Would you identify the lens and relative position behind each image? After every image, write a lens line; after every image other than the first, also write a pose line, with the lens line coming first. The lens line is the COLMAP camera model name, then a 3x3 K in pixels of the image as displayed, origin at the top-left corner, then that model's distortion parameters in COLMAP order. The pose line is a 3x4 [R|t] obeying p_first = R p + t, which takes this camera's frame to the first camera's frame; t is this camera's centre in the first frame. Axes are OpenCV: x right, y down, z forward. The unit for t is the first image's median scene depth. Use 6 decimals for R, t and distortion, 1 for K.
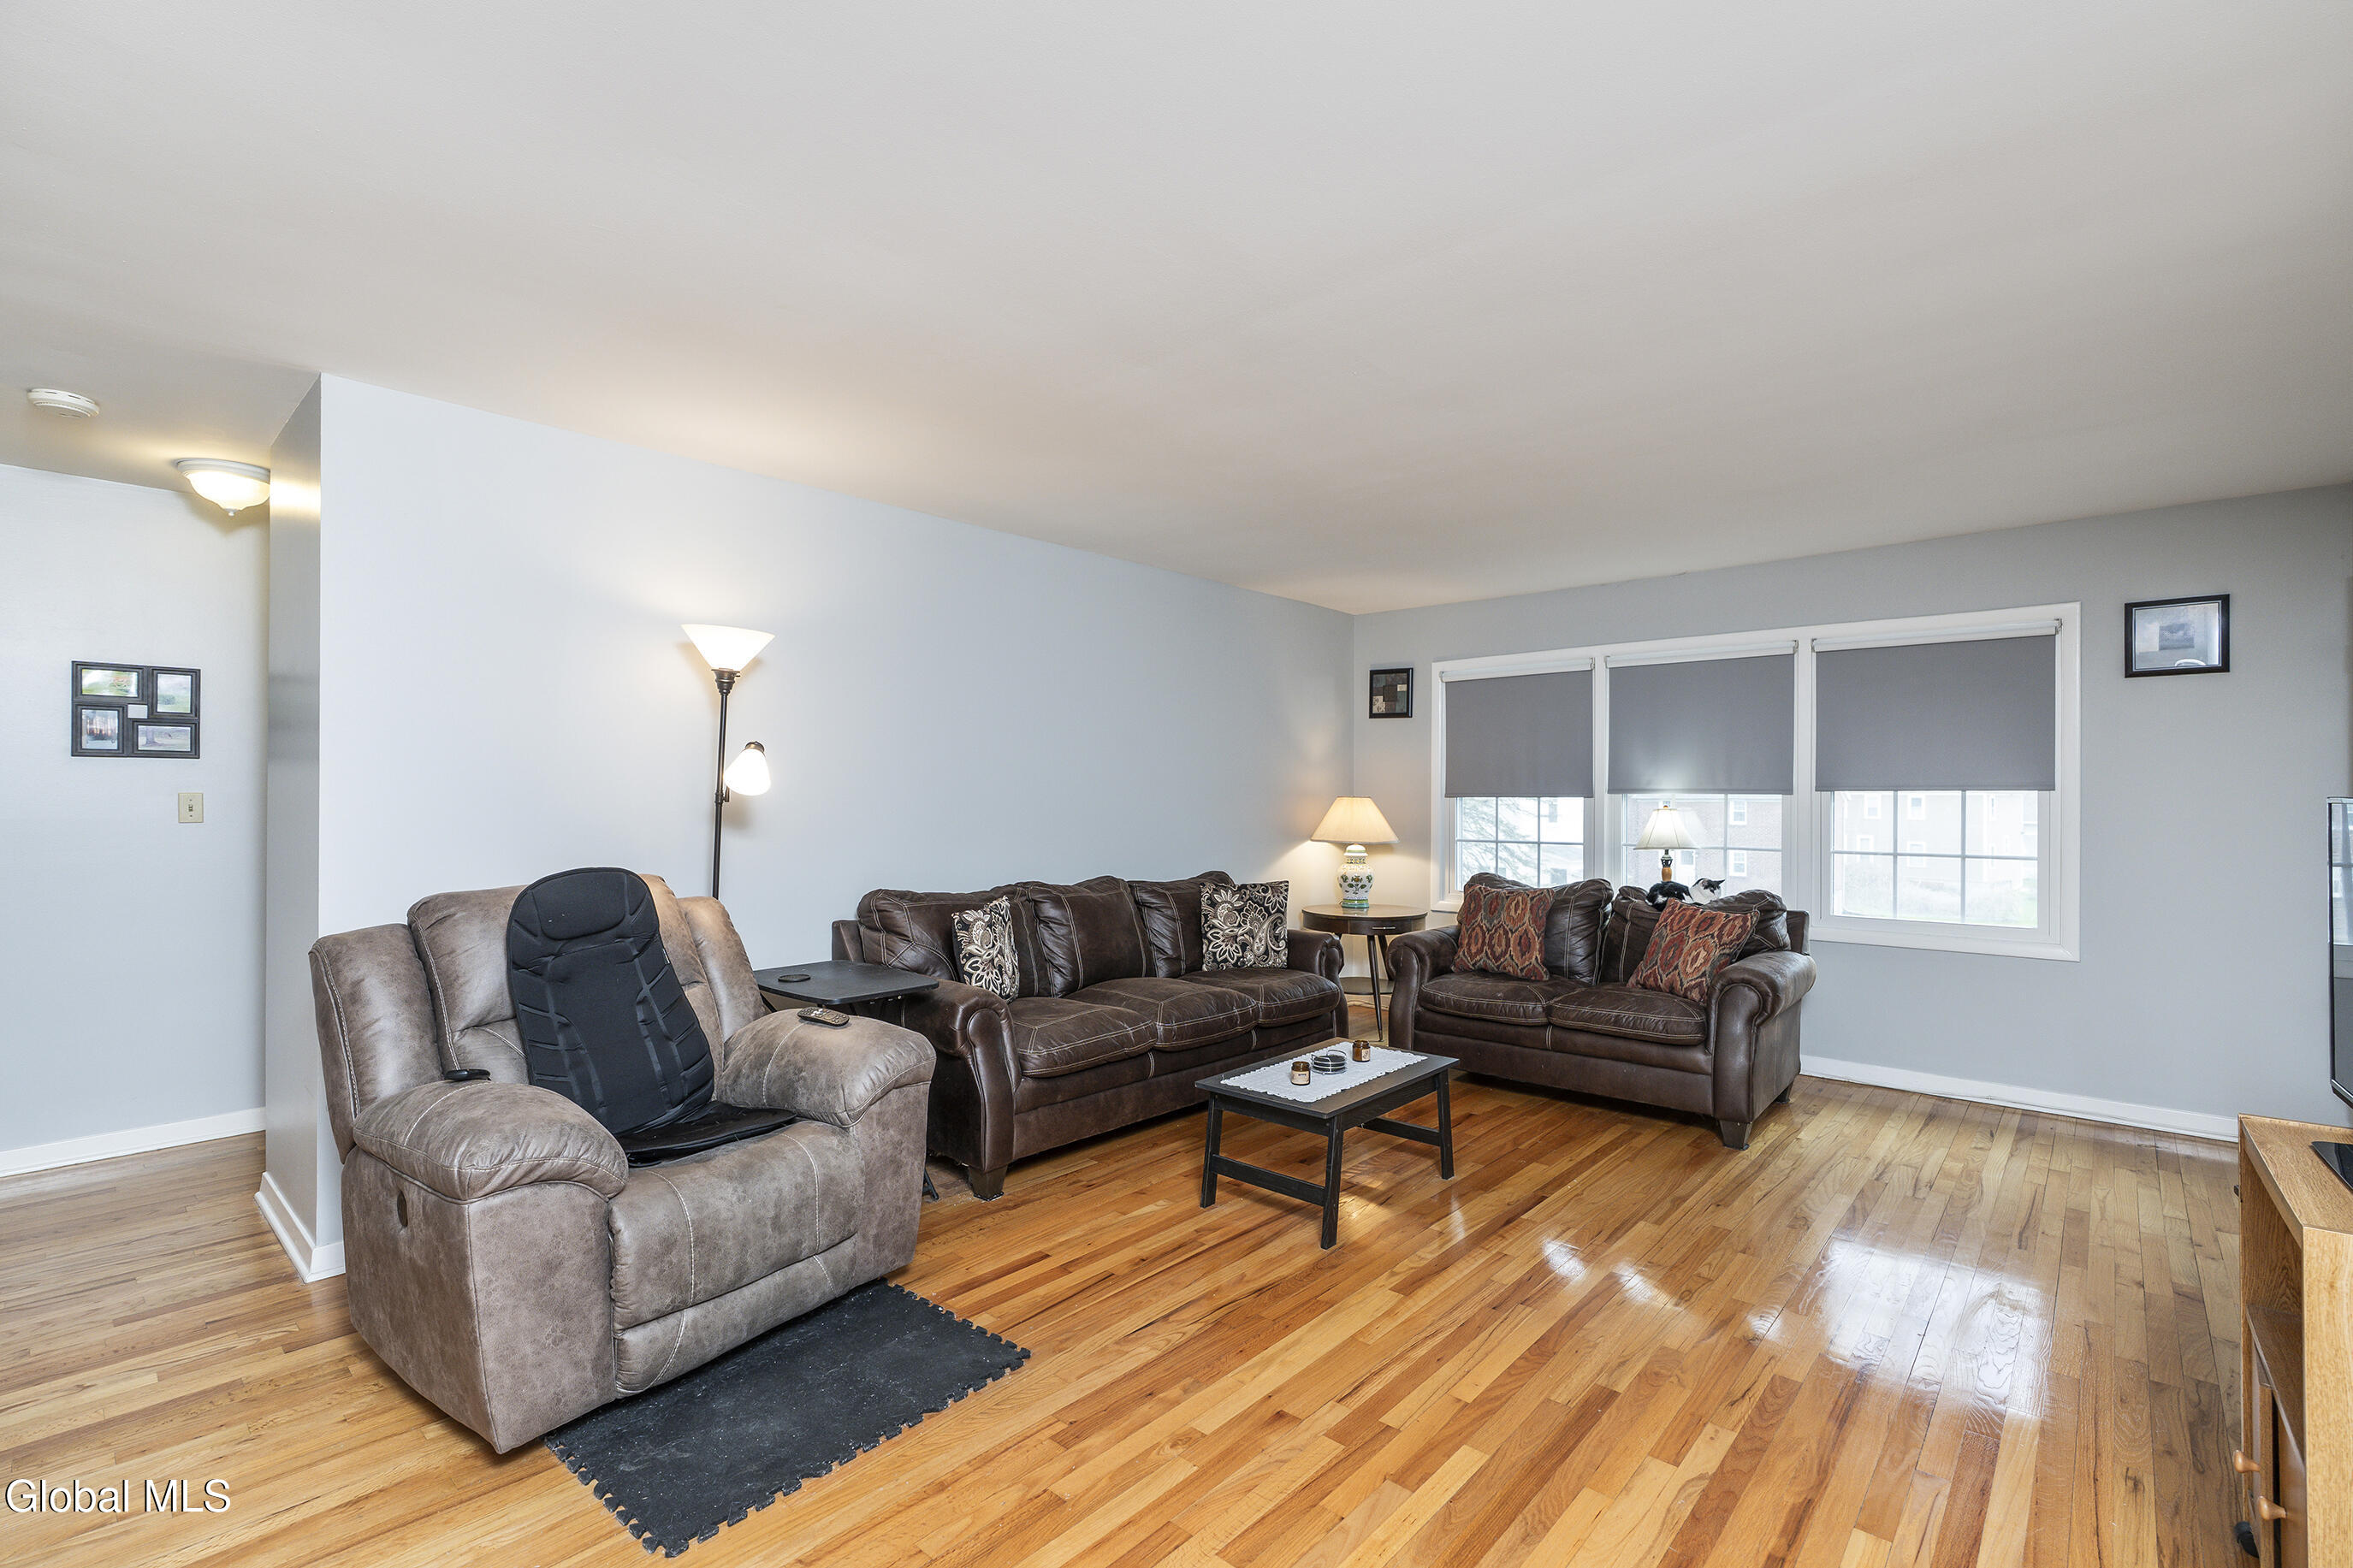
lens RADIAL K [[1058.8, 0, 1189.9], [0, 1058.8, 789.9], [0, 0, 1]] dist [-0.001142, 0.000507]
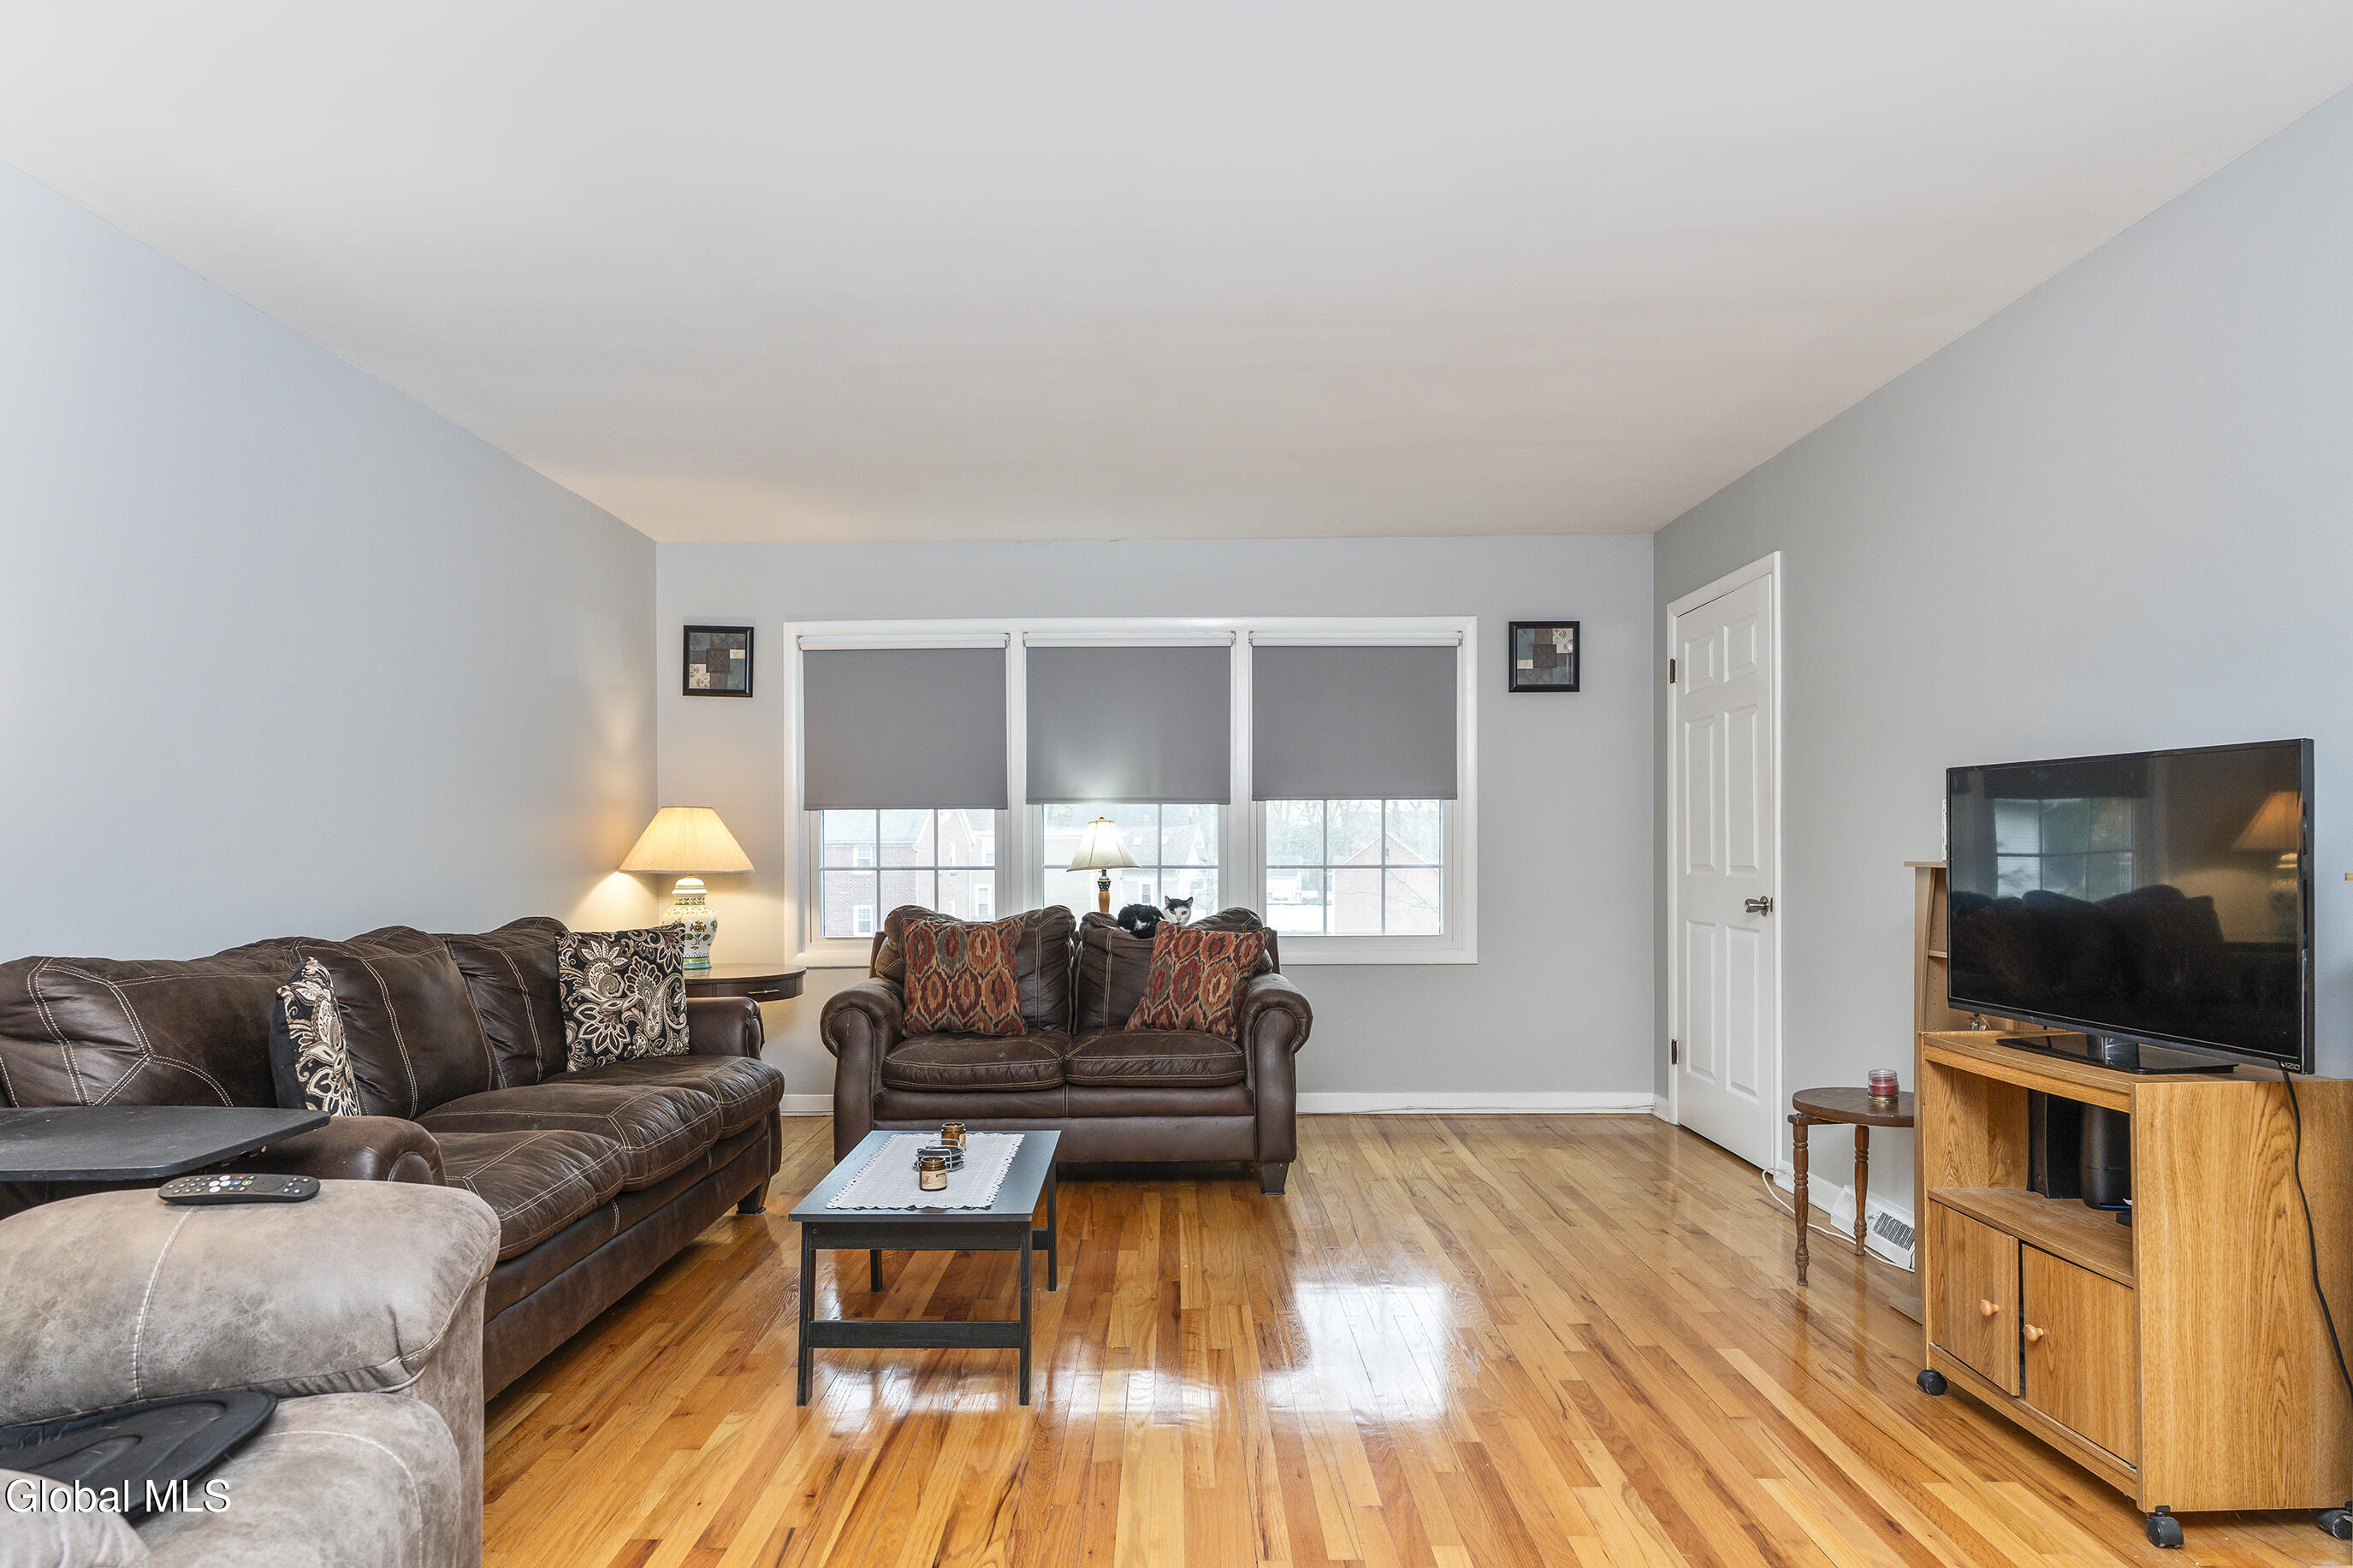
lens RADIAL K [[1407.7, 0, 1172.6], [0, 1407.7, 850.0], [0, 0, 1]] dist [-0.015167, 0.000819]
pose [[0.751785, -0.008387, 0.659355, -0.262754], [0.001617, 0.999940, 0.010876, 0.031561], [-0.659407, -0.007110, 0.751753, 0.142996]]
